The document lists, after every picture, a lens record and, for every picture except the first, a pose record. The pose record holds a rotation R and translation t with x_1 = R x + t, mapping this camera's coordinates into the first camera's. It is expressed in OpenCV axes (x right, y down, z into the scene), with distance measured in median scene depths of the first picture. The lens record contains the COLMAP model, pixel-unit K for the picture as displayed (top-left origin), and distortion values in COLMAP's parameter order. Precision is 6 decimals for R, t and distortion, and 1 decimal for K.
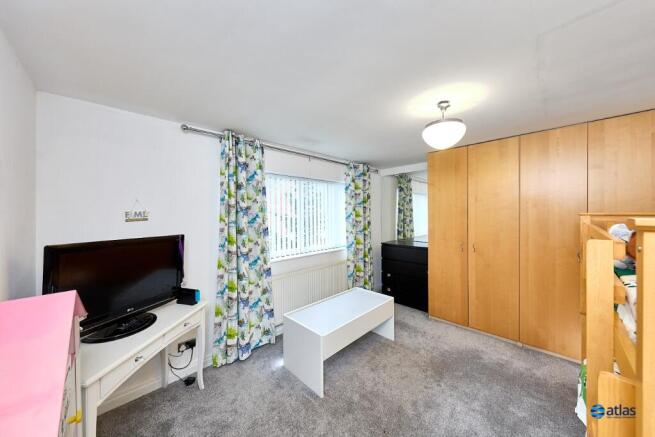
lens RADIAL K [[220.6, 0, 326.8], [0, 220.6, 217.5], [0, 0, 1]] dist [0.011099, -0.000073]
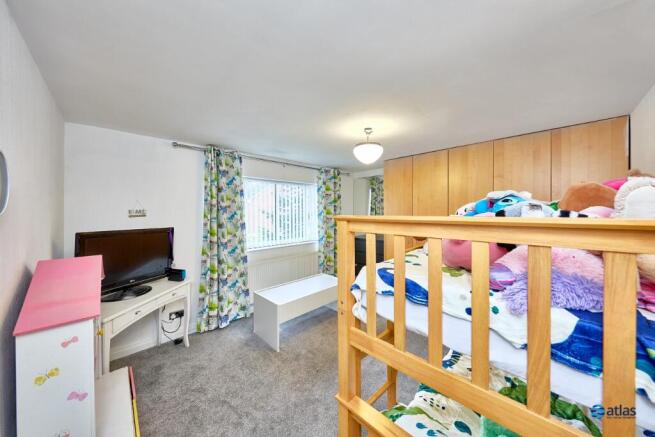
lens RADIAL K [[220.6, 0, 328.3], [0, 220.6, 214.7], [0, 0, 1]] dist [0.011099, -0.000073]
pose [[0.999988, 0.004632, -0.001862, 0.226583], [-0.004632, 0.999989, -0.000200, -0.001714], [0.001861, 0.000209, 0.999998, -0.256362]]
